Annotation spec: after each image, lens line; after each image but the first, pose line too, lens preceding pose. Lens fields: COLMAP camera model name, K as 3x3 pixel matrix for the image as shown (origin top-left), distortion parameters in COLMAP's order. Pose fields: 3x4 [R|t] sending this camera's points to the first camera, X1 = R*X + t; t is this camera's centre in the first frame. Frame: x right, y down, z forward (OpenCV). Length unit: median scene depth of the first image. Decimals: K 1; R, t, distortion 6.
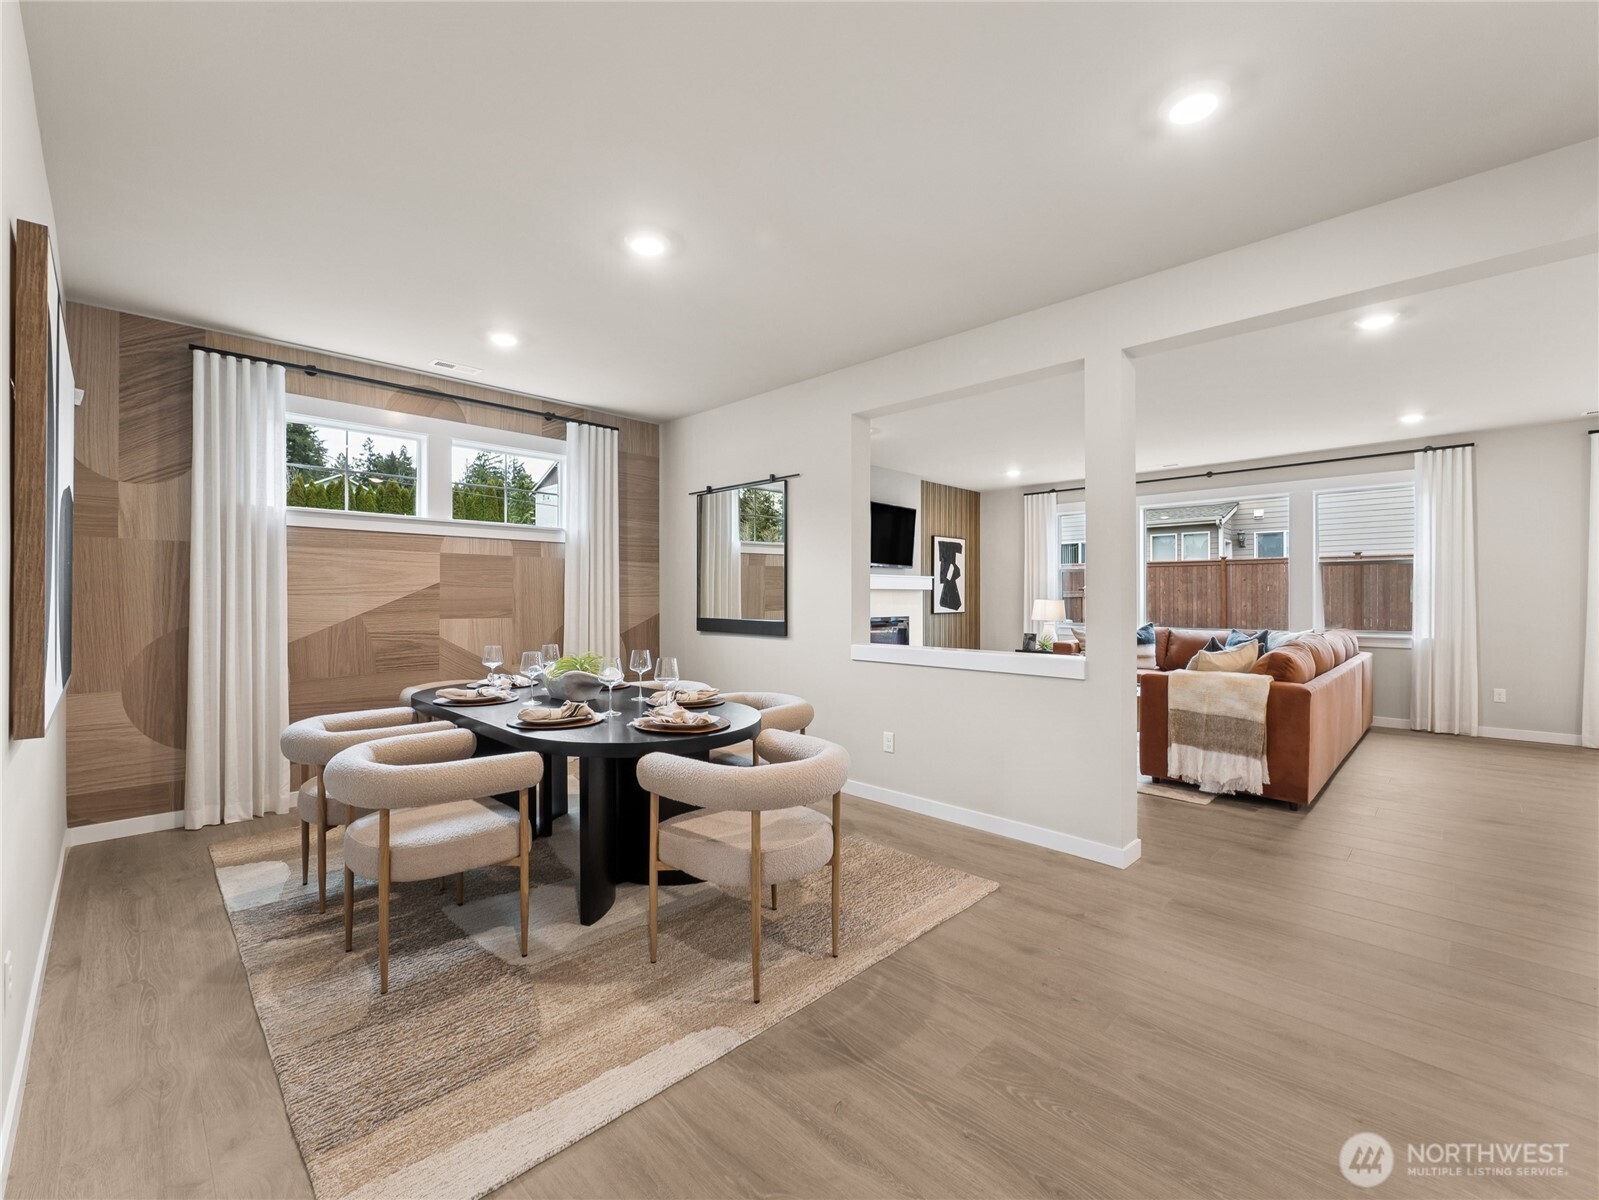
lens RADIAL K [[677.7, 0, 801.9], [0, 677.7, 597.5], [0, 0, 1]] dist [-0.008474, 0.001661]
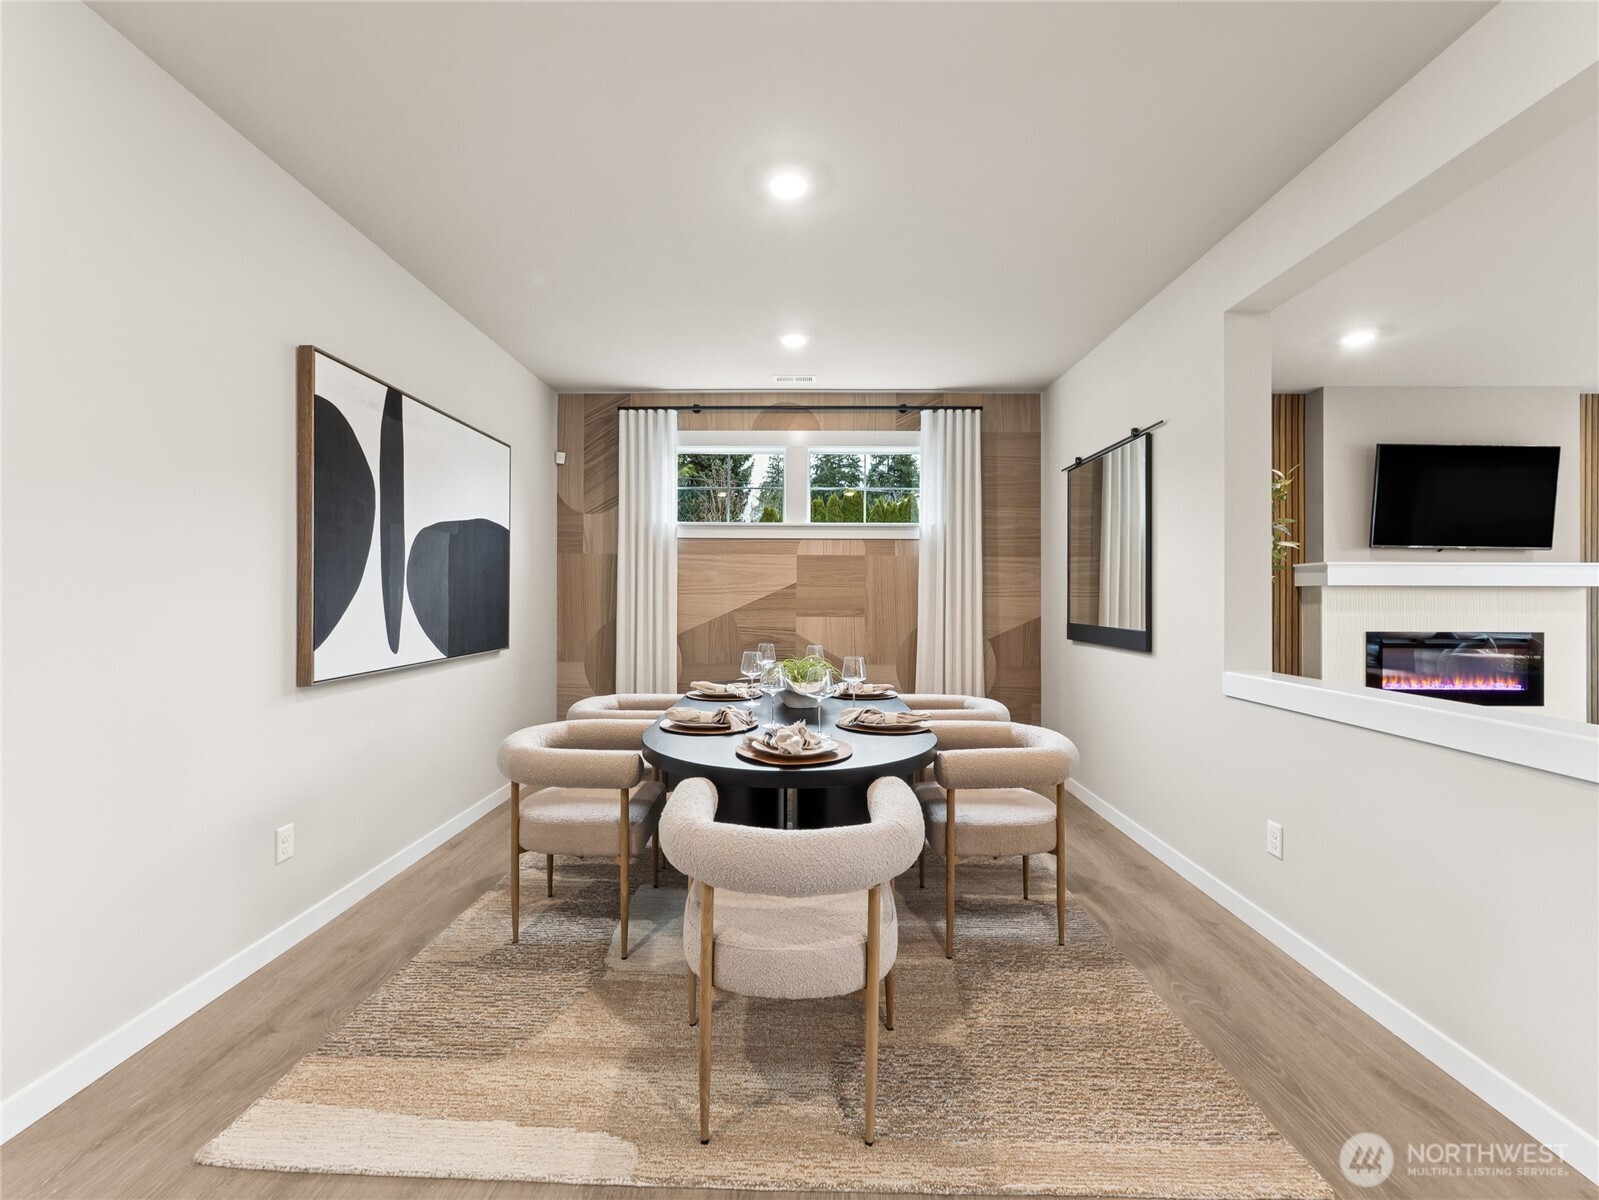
lens RADIAL K [[677.7, 0, 797.9], [0, 677.7, 597.6], [0, 0, 1]] dist [-0.008474, 0.001661]
pose [[0.690789, 0.004259, -0.723043, 0.278885], [-0.005333, 0.999985, 0.000795, 0.000819], [0.723036, 0.003307, 0.690802, 0.292525]]
